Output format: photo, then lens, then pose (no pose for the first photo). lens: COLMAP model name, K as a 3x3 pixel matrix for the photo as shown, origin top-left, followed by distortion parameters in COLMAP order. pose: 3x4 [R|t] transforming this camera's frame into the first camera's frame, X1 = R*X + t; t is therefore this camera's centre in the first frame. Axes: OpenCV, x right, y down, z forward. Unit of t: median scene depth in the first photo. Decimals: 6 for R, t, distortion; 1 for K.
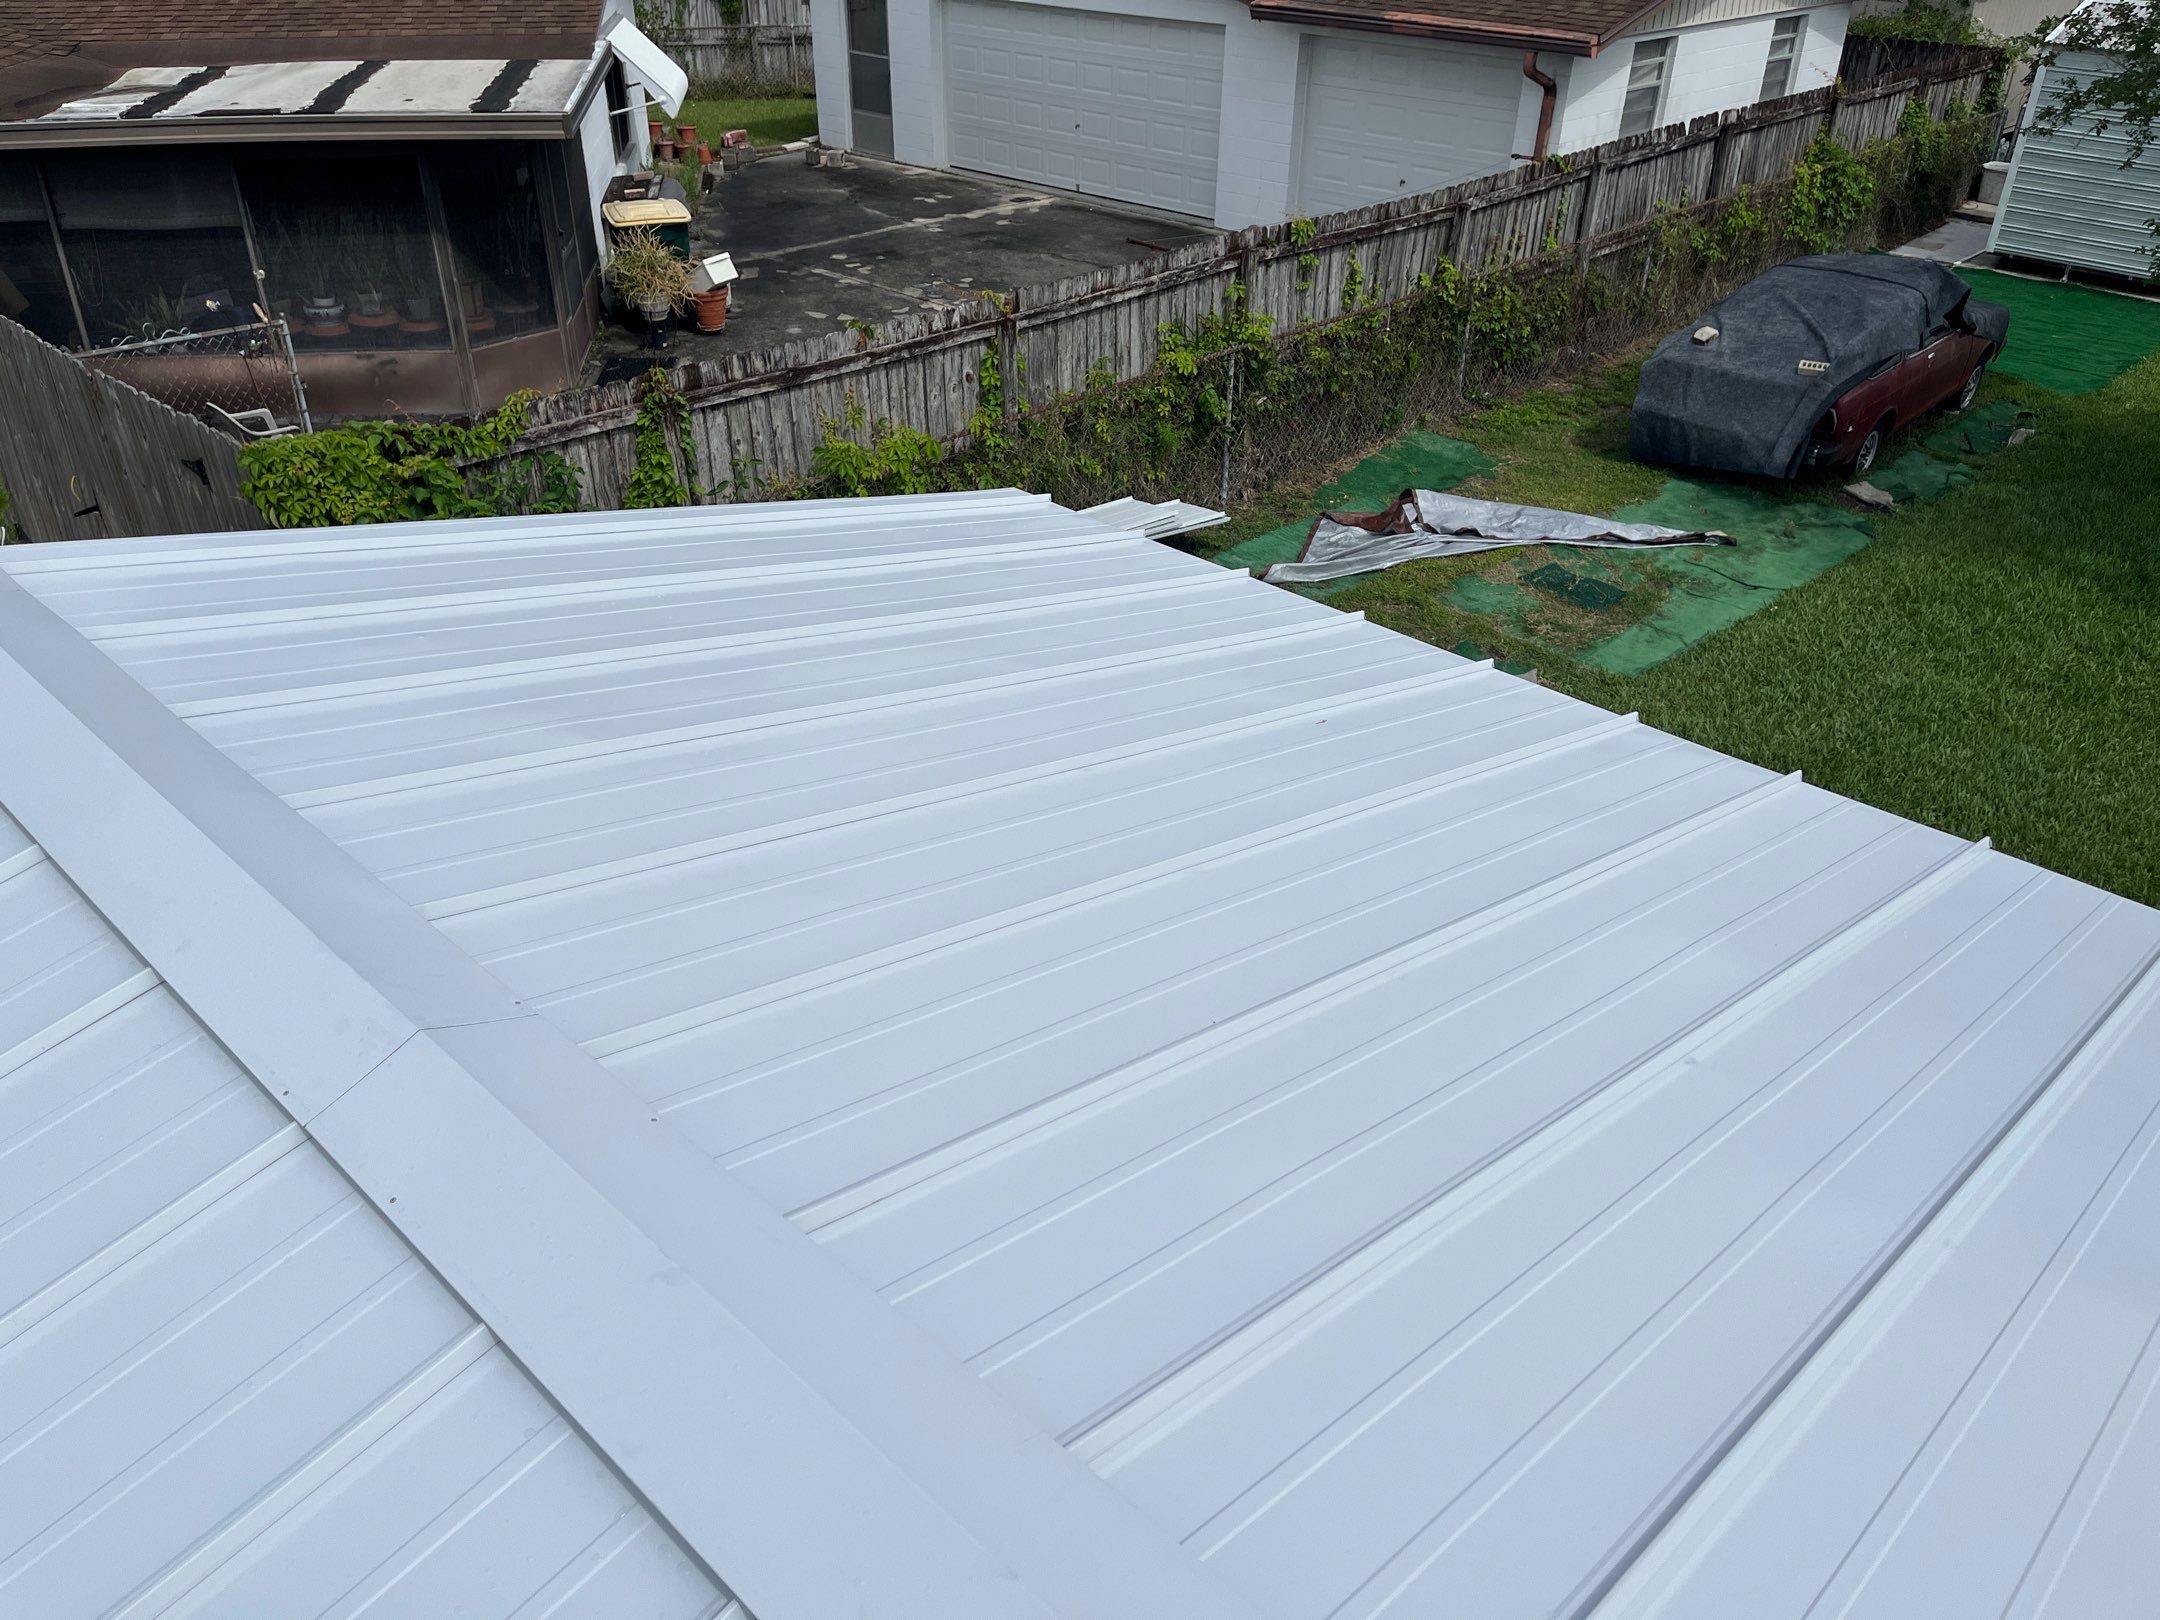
lens RADIAL K [[1687.1, 0, 1079.9], [0, 1687.1, 823.4], [0, 0, 1]] dist [0.069298, -0.105674]
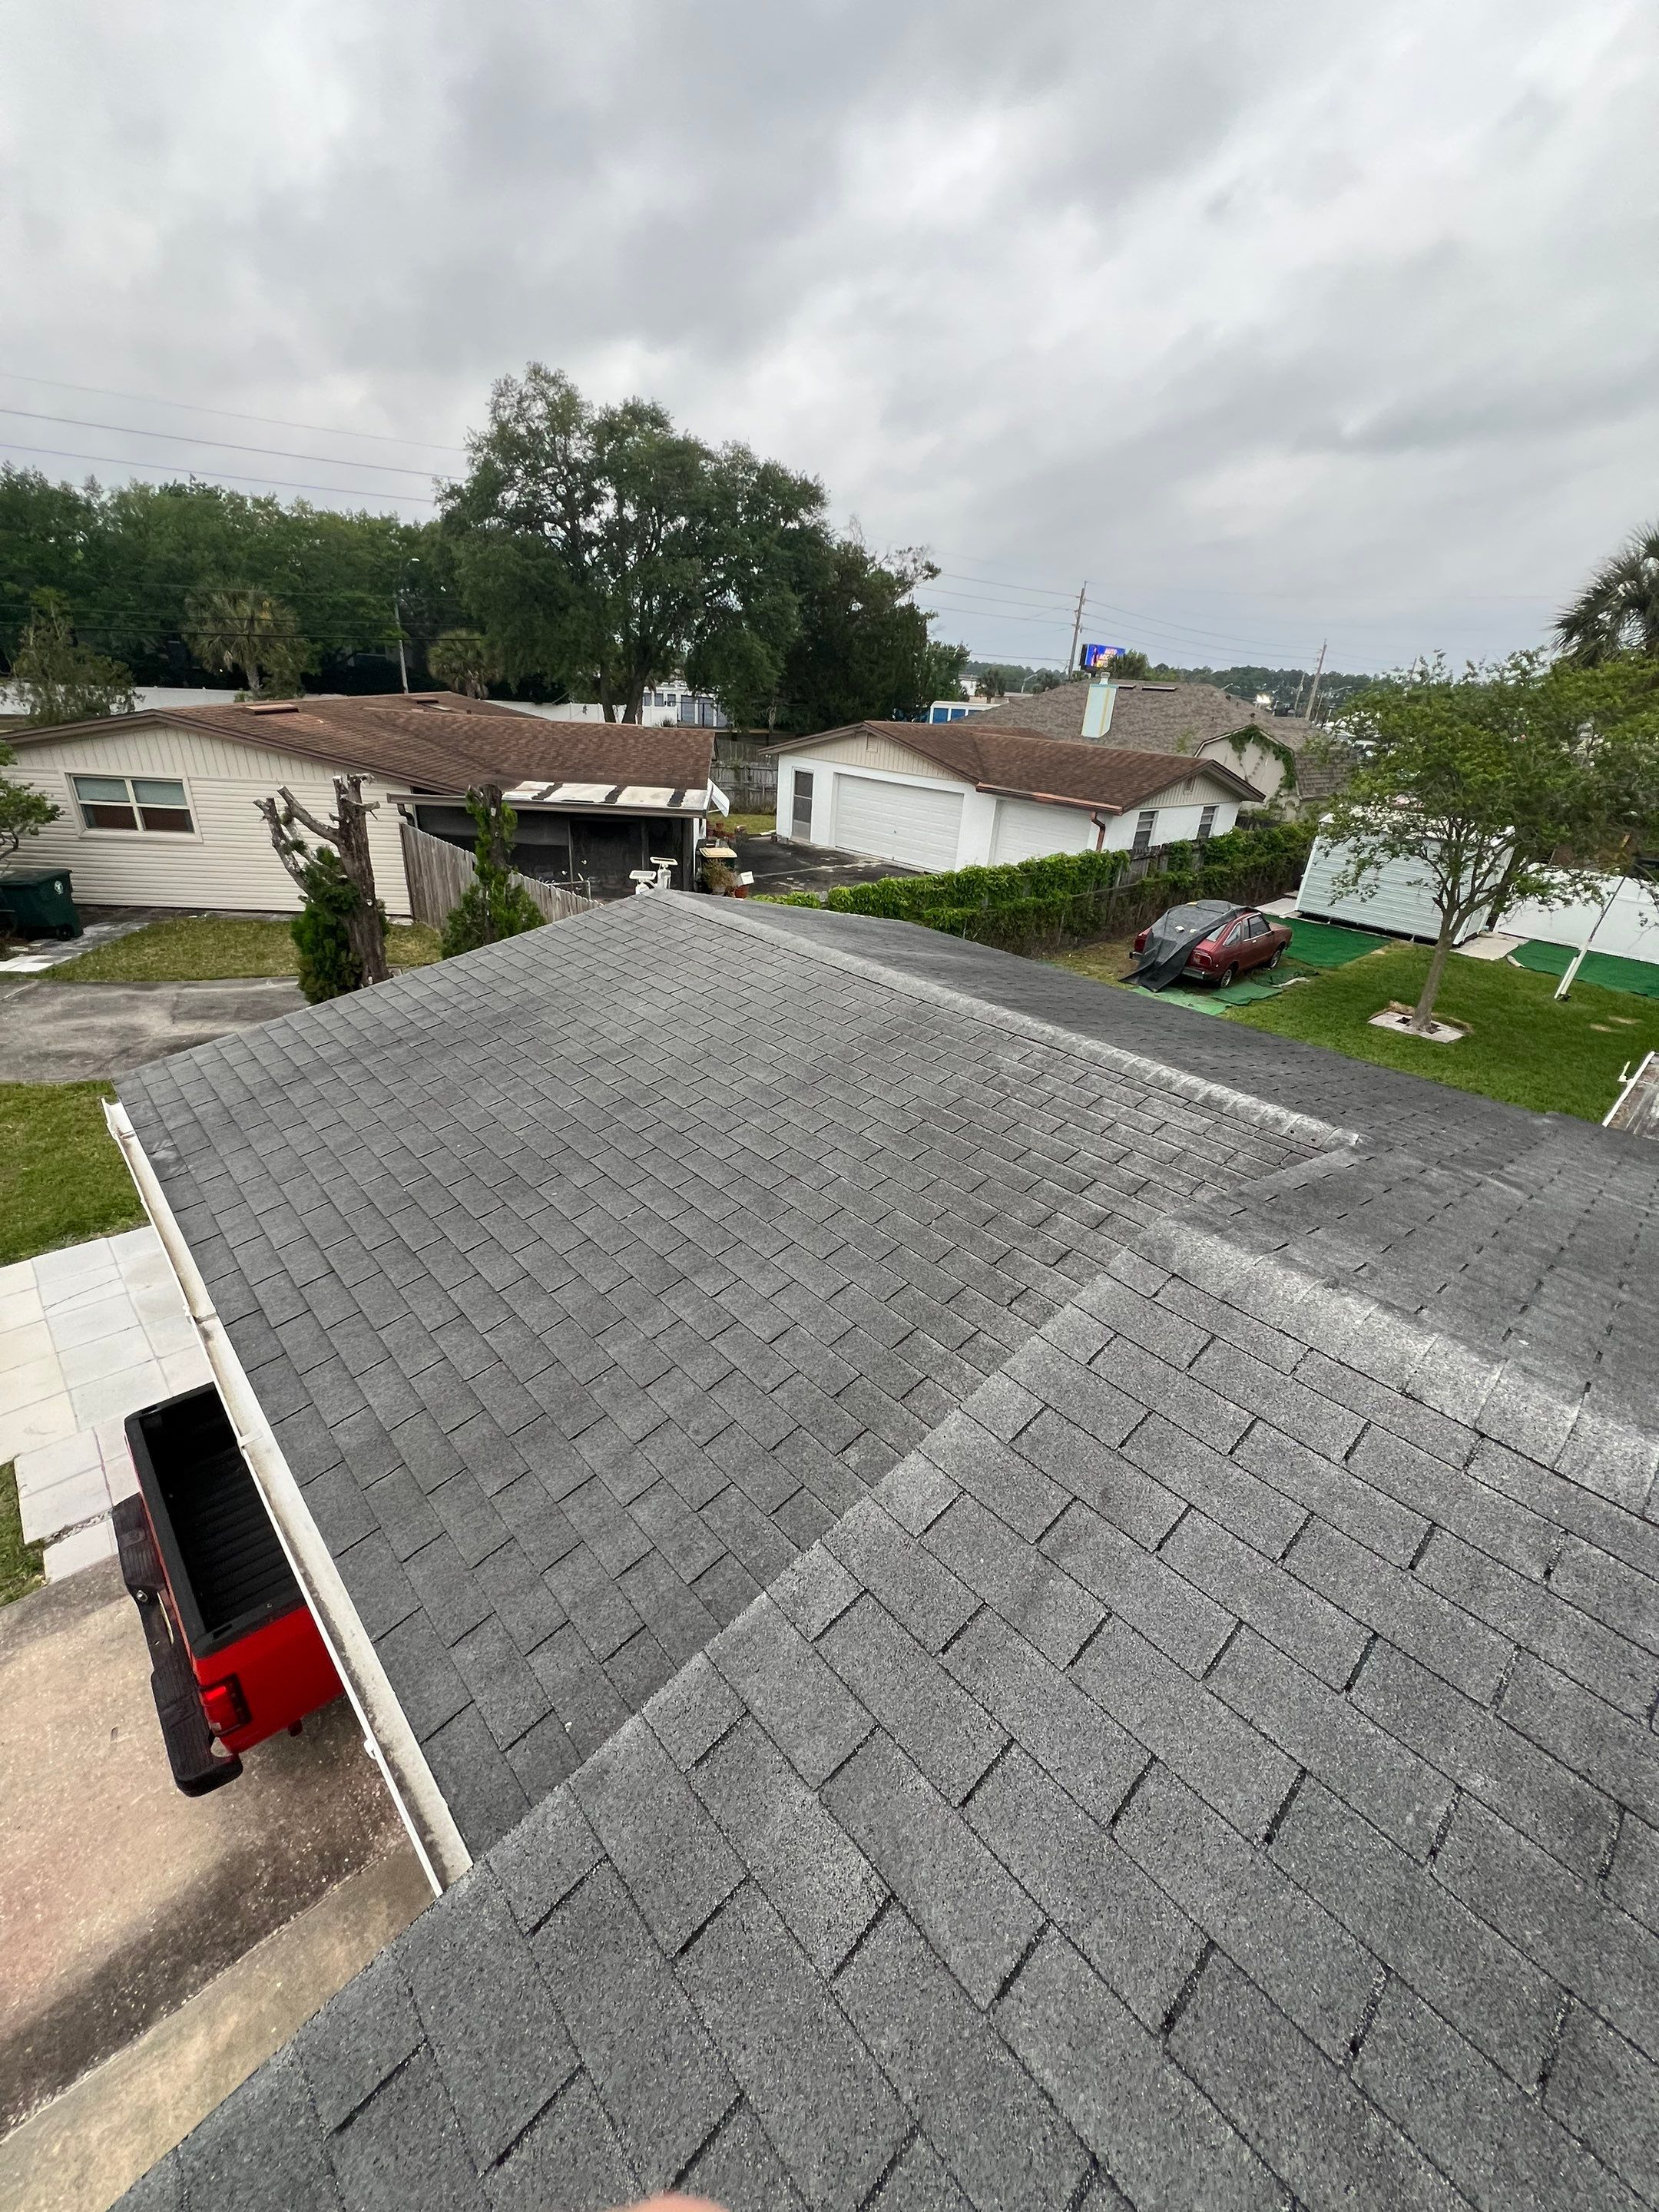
lens RADIAL K [[916.0, 0, 833.7], [0, 916.0, 1095.9], [0, 0, 1]] dist [-0.006235, 0.000027]
pose [[0.997291, 0.069112, -0.025180, -0.044823], [-0.071587, 0.990632, -0.116292, 0.135785], [0.016907, 0.117780, 0.992896, -0.268187]]
